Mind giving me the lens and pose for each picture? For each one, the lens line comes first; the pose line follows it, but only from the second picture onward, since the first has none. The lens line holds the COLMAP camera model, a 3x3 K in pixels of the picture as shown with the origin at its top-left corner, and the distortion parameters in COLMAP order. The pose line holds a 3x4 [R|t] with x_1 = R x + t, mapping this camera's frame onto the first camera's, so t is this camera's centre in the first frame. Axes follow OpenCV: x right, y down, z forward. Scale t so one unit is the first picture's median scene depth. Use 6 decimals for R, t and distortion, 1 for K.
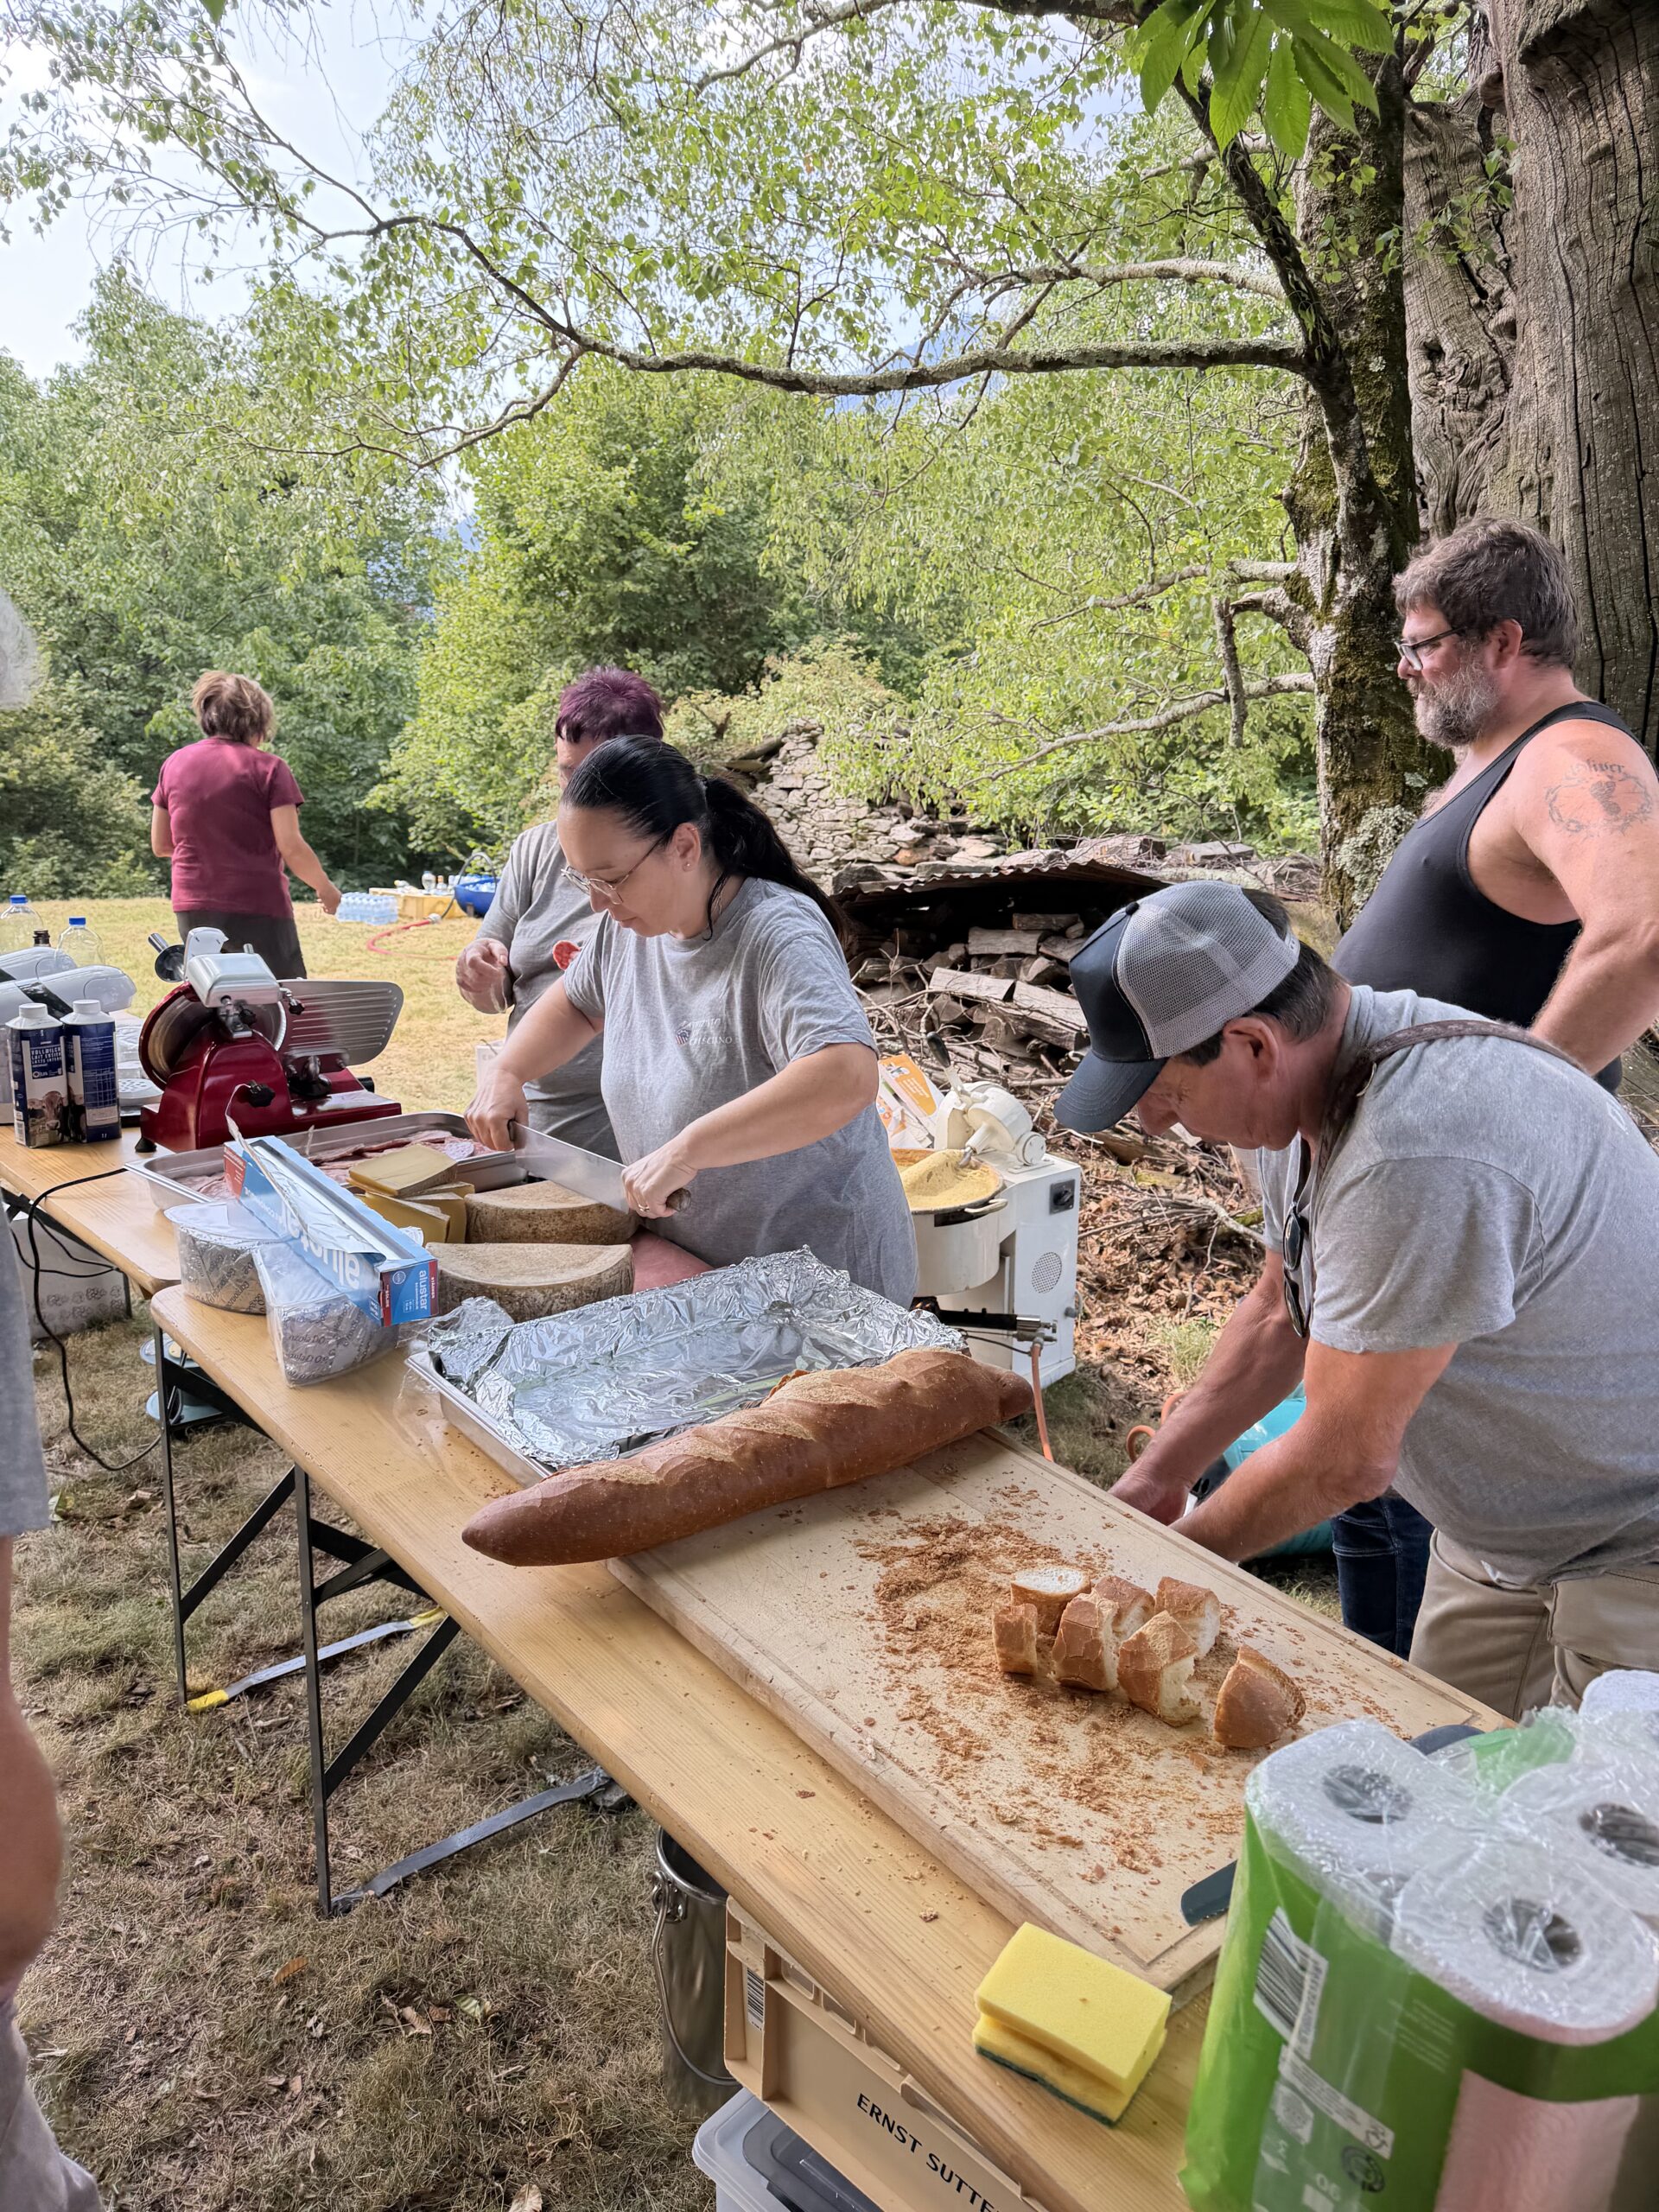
lens RADIAL K [[1580.2, 0, 828.2], [0, 1580.2, 1094.4], [0, 0, 1]] dist [0.023572, -0.023277]
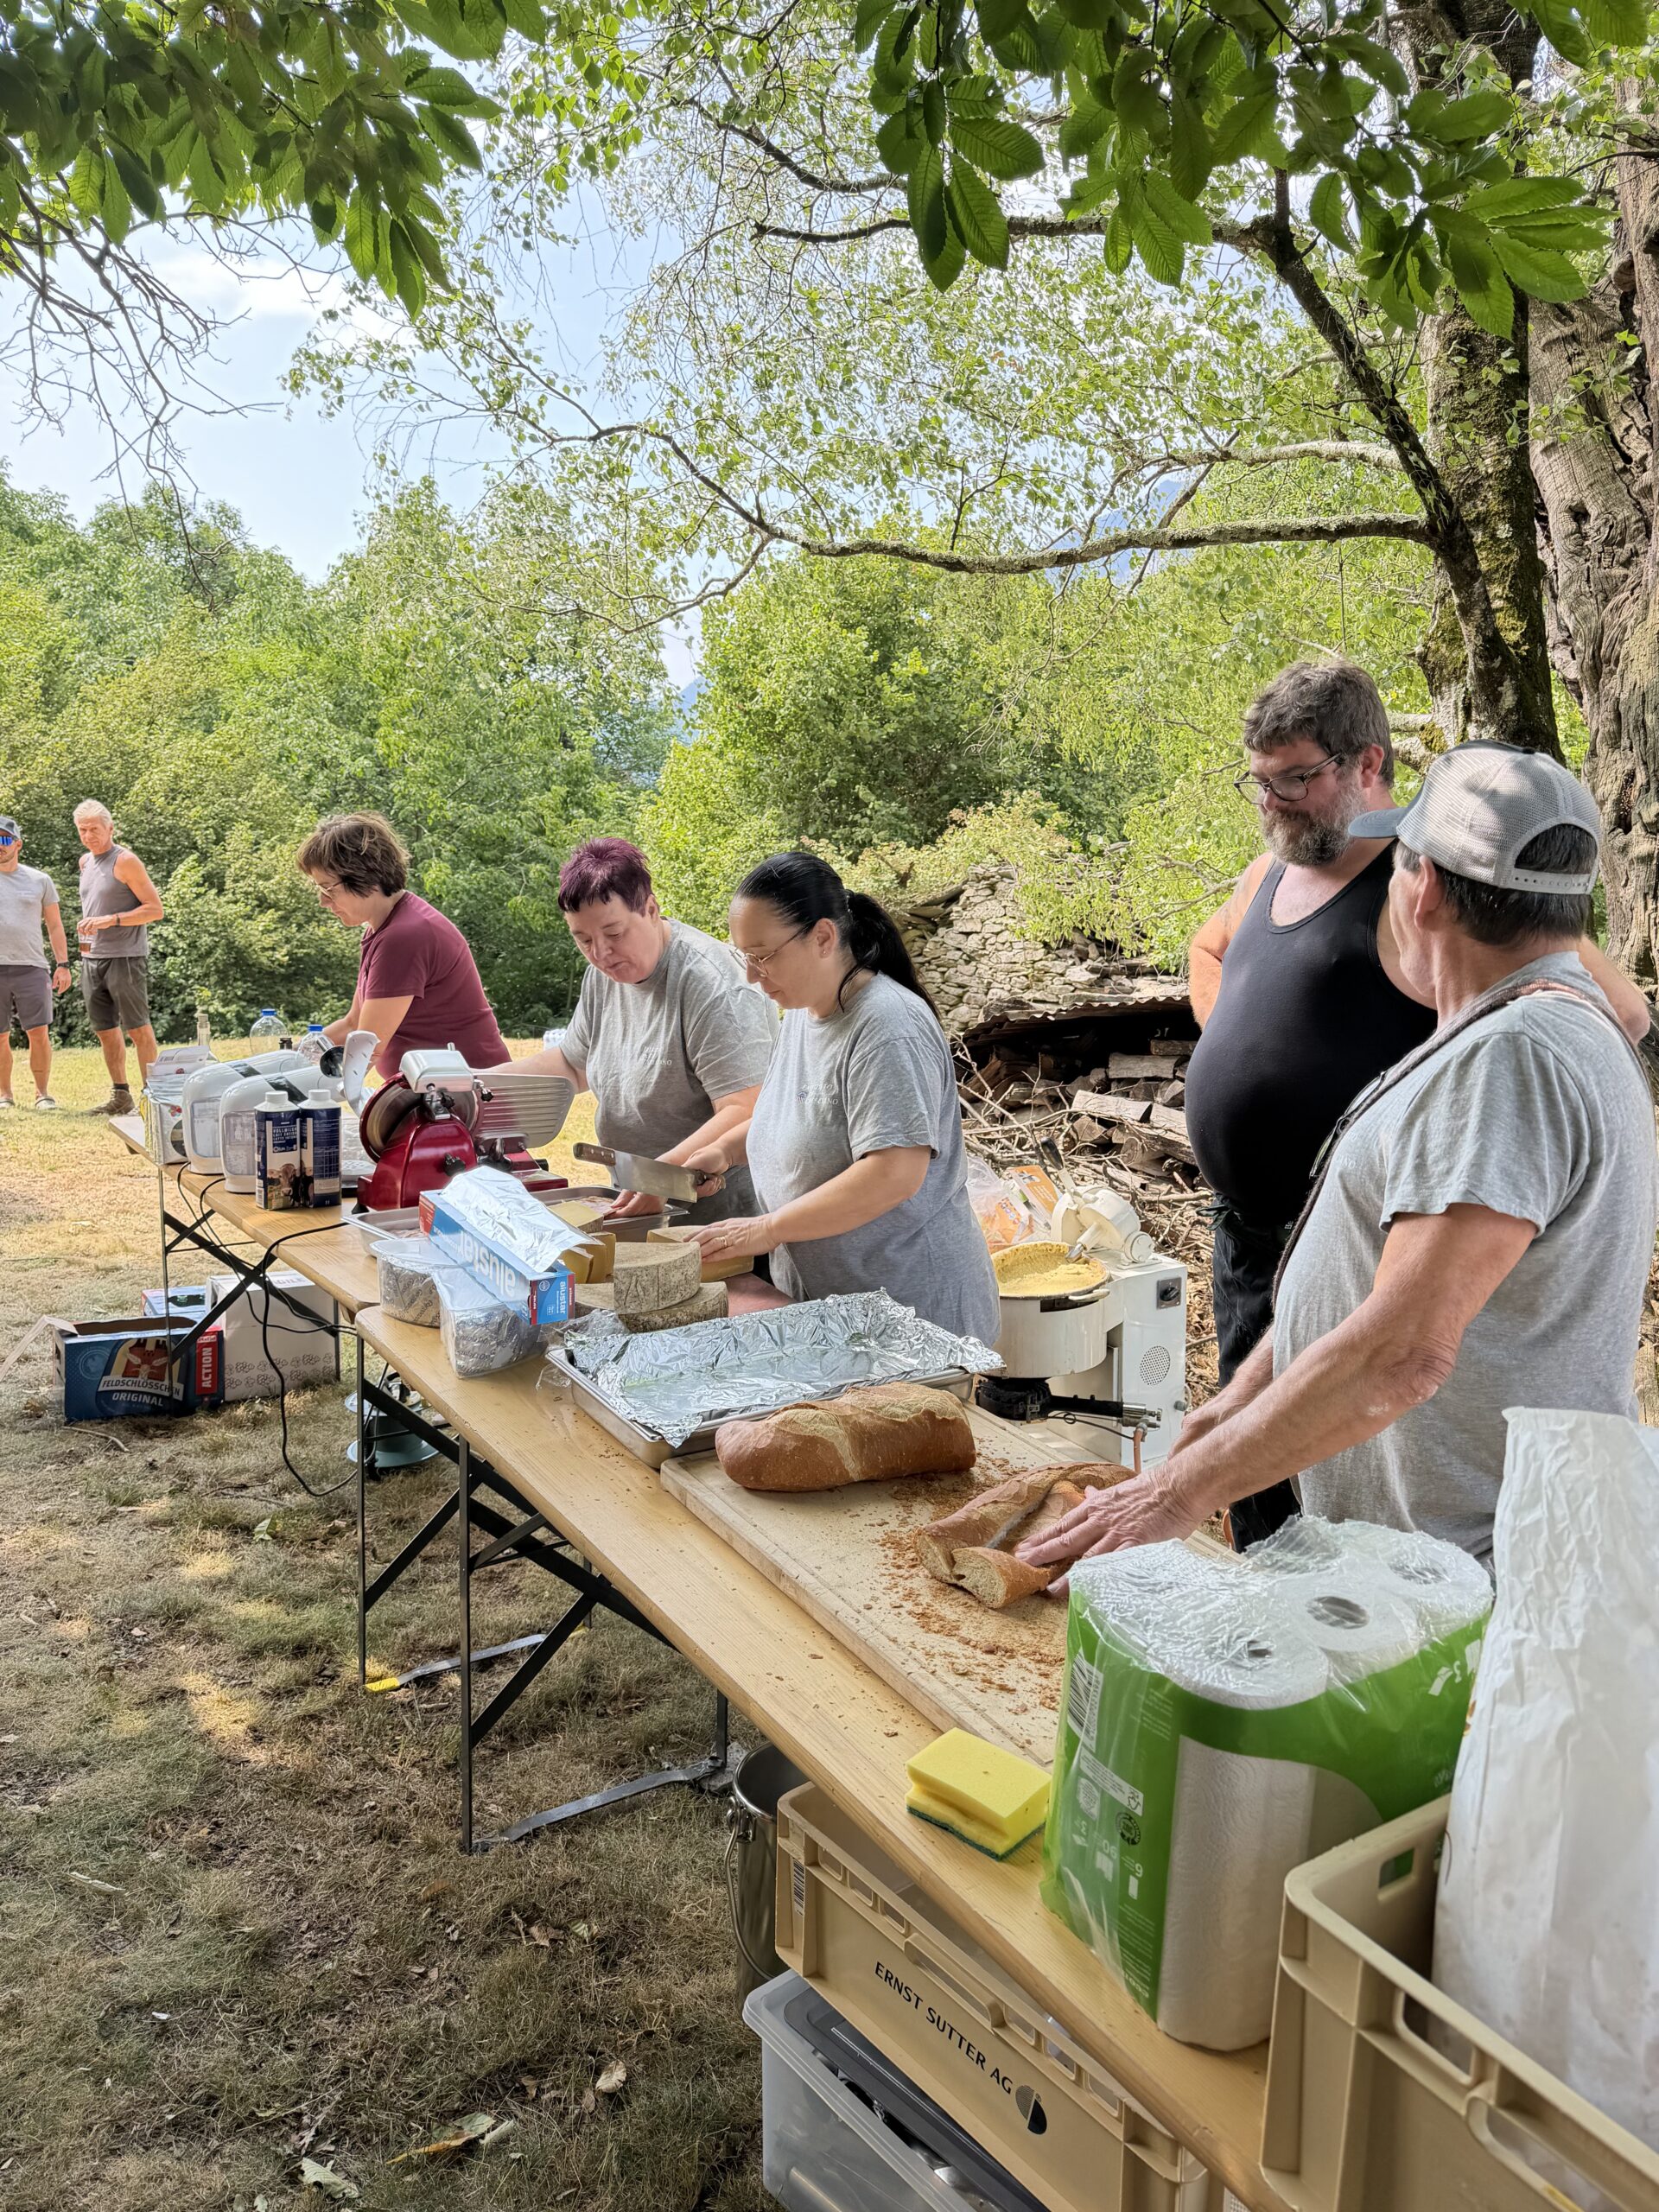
lens RADIAL K [[1578.1, 0, 817.0], [0, 1578.1, 1072.1], [0, 0, 1]] dist [0.037111, -0.023100]
pose [[0.991500, 0.012711, -0.129482, 0.049523], [-0.026105, 0.994414, -0.102274, 0.032113], [0.127459, 0.104785, 0.986293, -0.109857]]
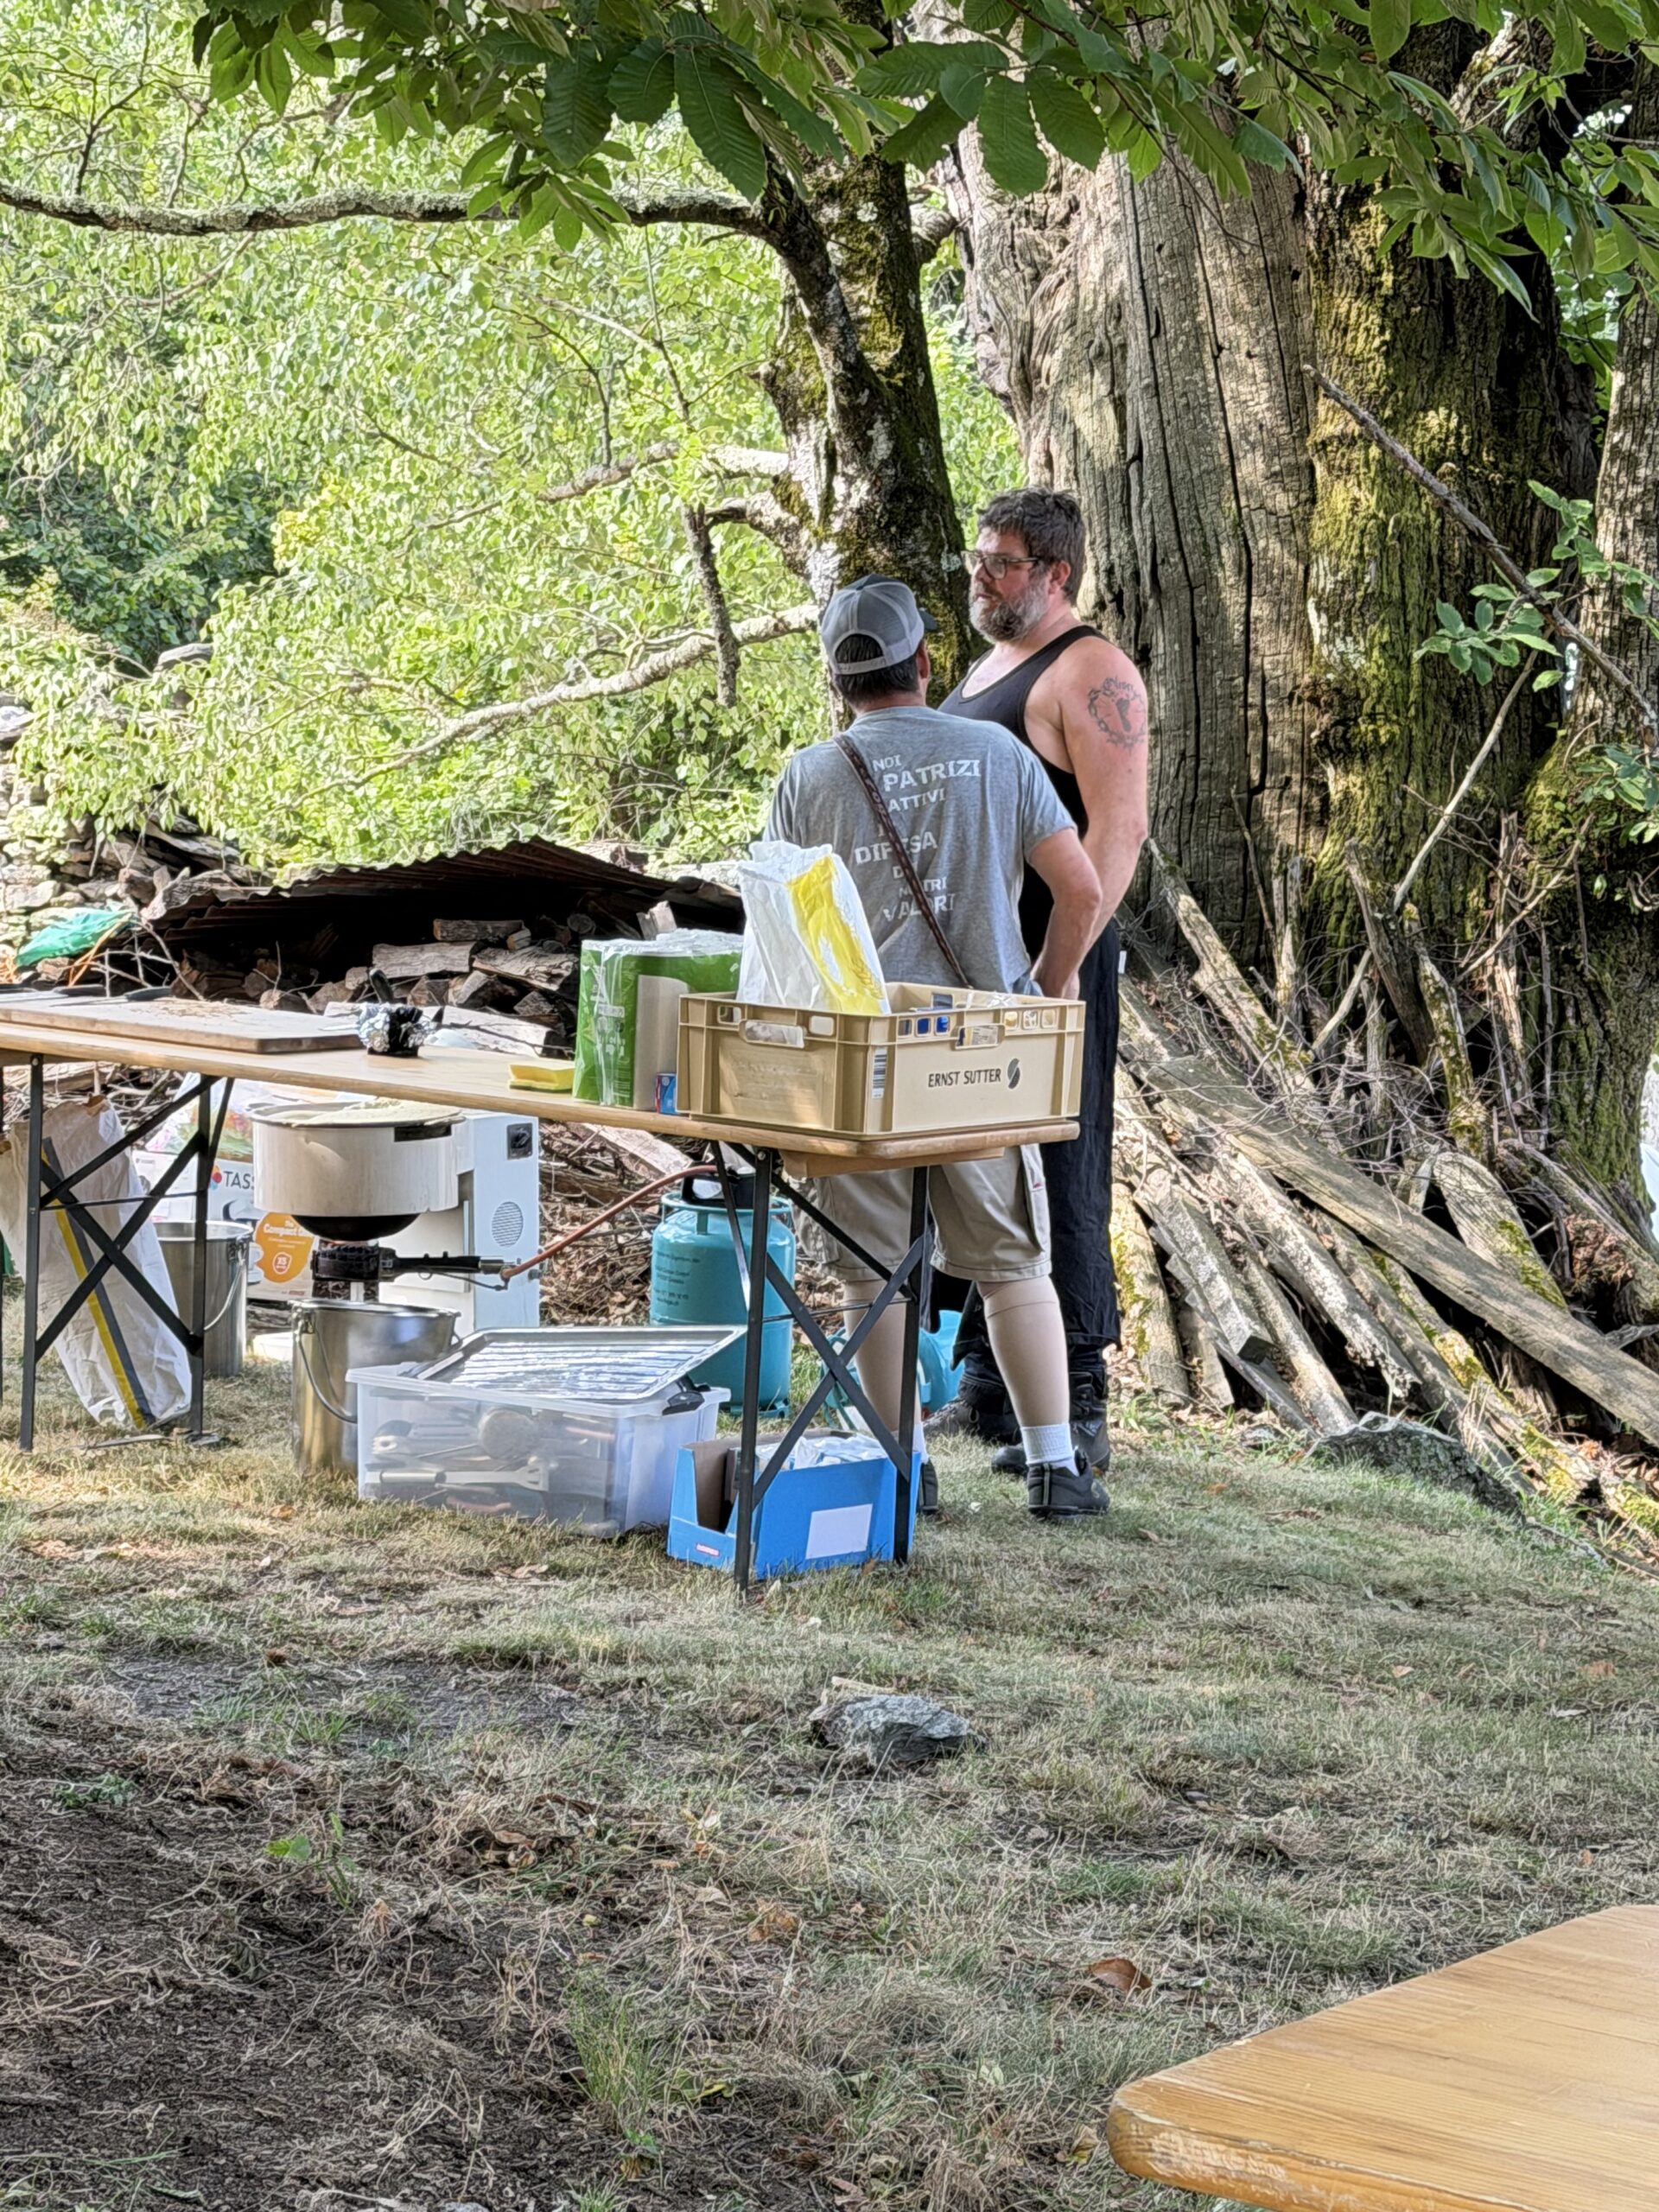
lens RADIAL K [[5174.8, 0, 793.4], [0, 5174.8, 1194.1], [0, 0, 1]] dist [0.118640, -0.024751]
pose [[0.977528, -0.027690, 0.208980, -0.351135], [0.057914, 0.988467, -0.139924, 0.554124], [-0.202695, 0.148883, 0.967858, -2.091994]]
